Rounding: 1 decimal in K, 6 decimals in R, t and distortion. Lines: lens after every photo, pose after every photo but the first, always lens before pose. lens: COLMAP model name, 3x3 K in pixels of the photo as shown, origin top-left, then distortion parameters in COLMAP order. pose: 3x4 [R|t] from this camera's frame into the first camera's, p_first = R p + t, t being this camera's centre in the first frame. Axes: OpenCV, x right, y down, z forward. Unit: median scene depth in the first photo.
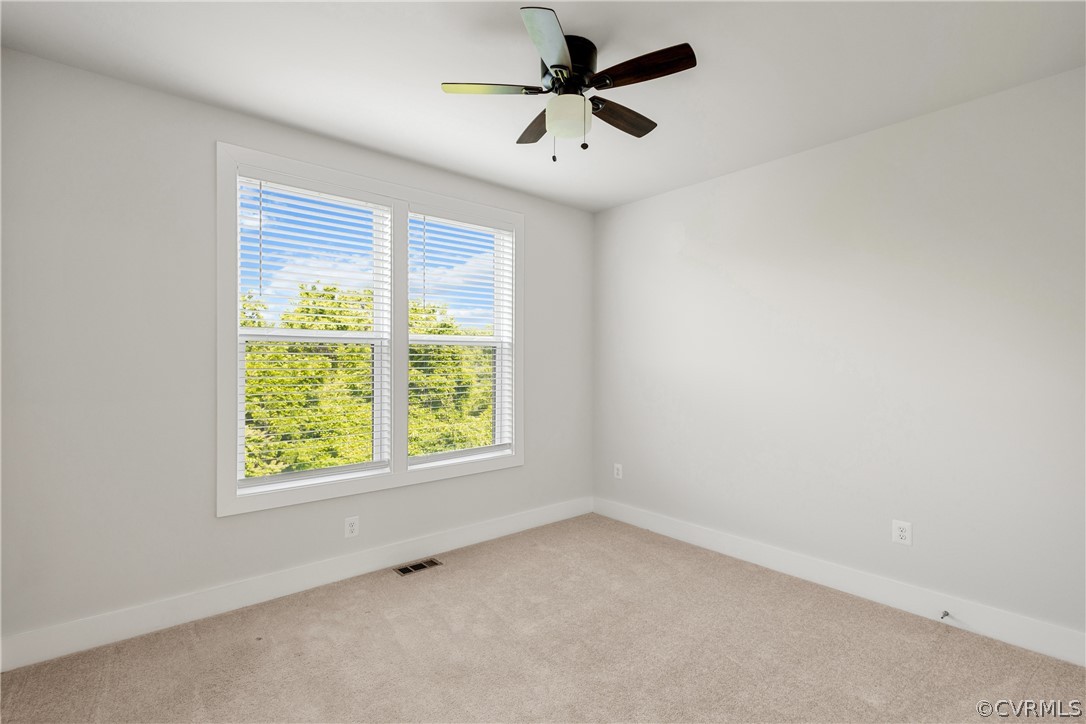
lens RADIAL K [[512.7, 0, 543.8], [0, 512.7, 357.6], [0, 0, 1]] dist [0.016238, -0.000569]
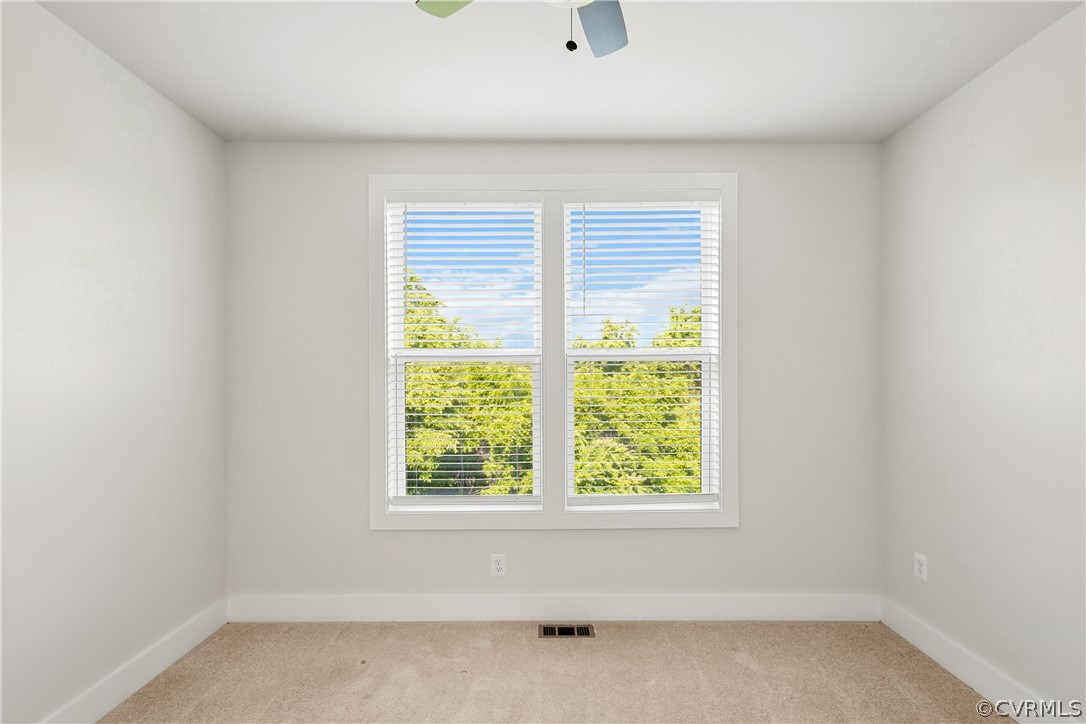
lens RADIAL K [[512.7, 0, 552.7], [0, 512.7, 379.6], [0, 0, 1]] dist [0.016238, -0.000569]
pose [[0.760193, -0.007067, -0.649658, 0.223703], [0.010038, 0.999949, 0.000869, 0.003018], [0.649619, -0.007182, 0.760226, 0.293723]]
